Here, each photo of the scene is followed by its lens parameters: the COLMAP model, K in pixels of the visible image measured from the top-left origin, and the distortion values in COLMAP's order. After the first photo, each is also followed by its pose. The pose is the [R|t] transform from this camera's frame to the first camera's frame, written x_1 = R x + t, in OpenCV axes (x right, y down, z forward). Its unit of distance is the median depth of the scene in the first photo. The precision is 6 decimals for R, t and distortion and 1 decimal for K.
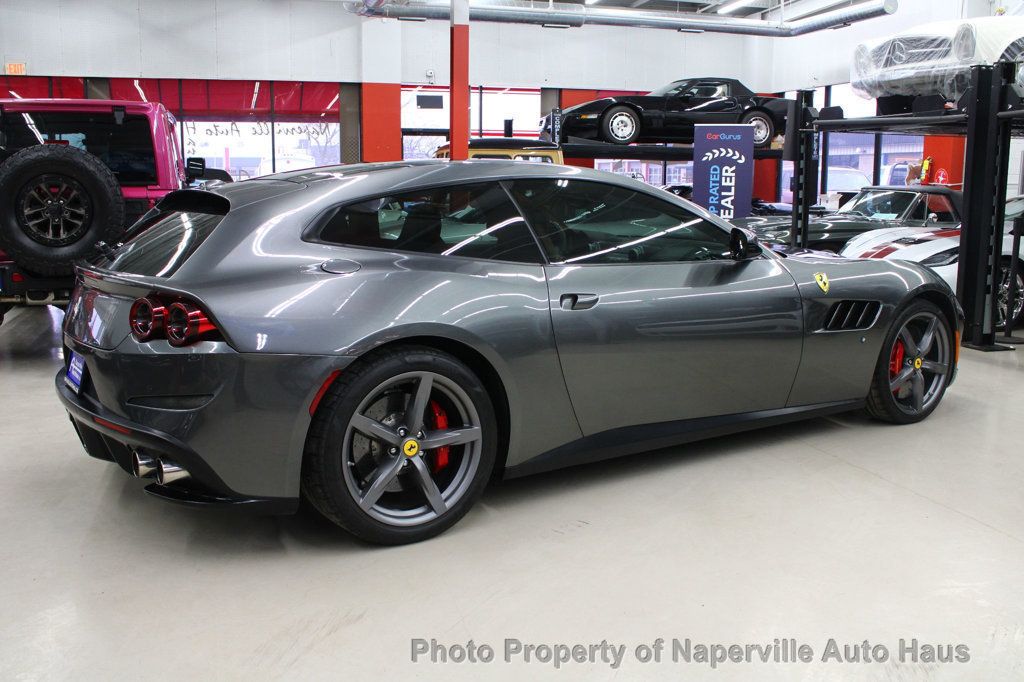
lens RADIAL K [[965.4, 0, 511.2], [0, 965.4, 344.1], [0, 0, 1]] dist [-0.086237, 0.000000]
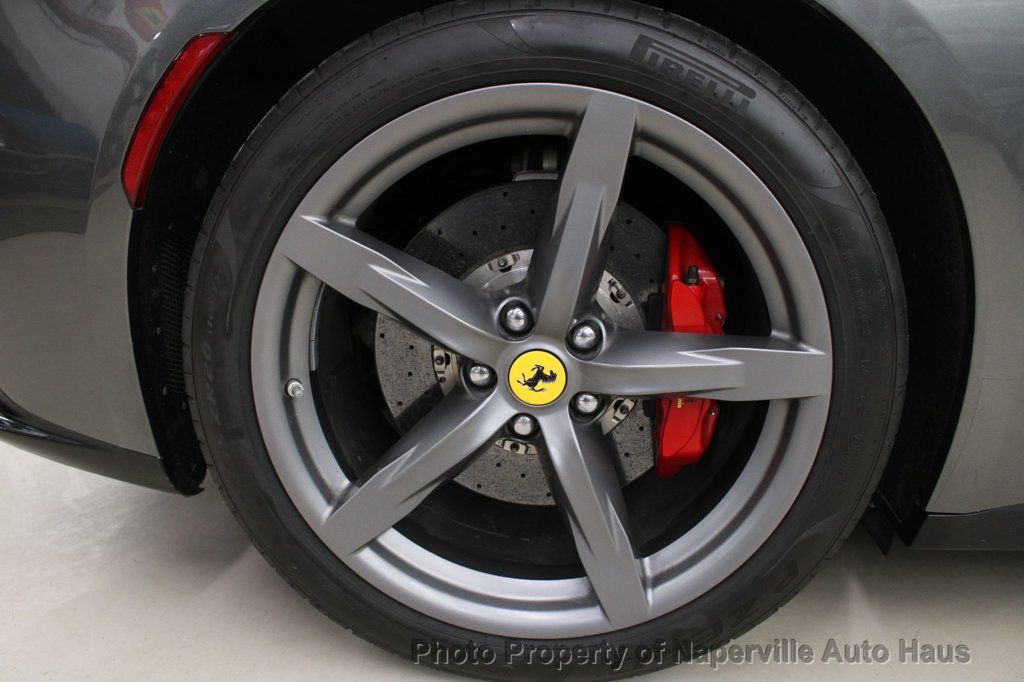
lens RADIAL K [[848.5, 0, 515.6], [0, 848.5, 338.6], [0, 0, 1]] dist [-0.141876, 0.102026]
pose [[0.797826, 0.182196, -0.574698, 0.018930], [-0.110253, 0.981260, 0.158030, 0.039970], [0.592721, -0.062718, 0.802962, 0.543176]]
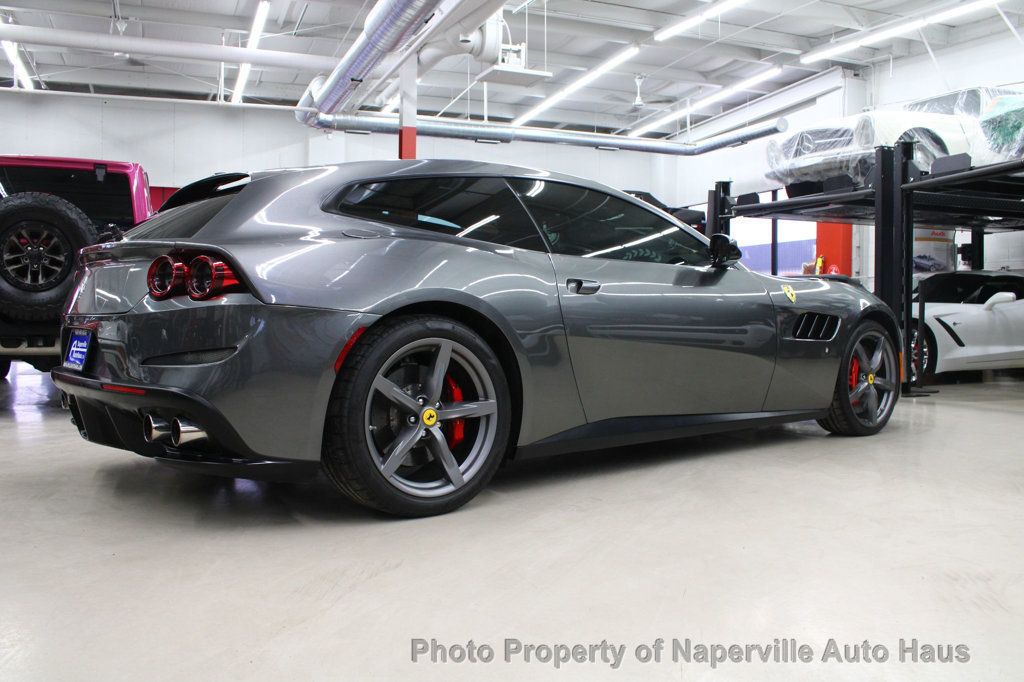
lens RADIAL K [[886.9, 0, 513.1], [0, 886.9, 342.3], [0, 0, 1]] dist [-0.119969, 0.058032]
pose [[0.995309, -0.004047, 0.096665, -0.072188], [0.016954, 0.990961, -0.133075, 0.104182], [-0.095253, 0.134089, 0.986381, 0.057974]]
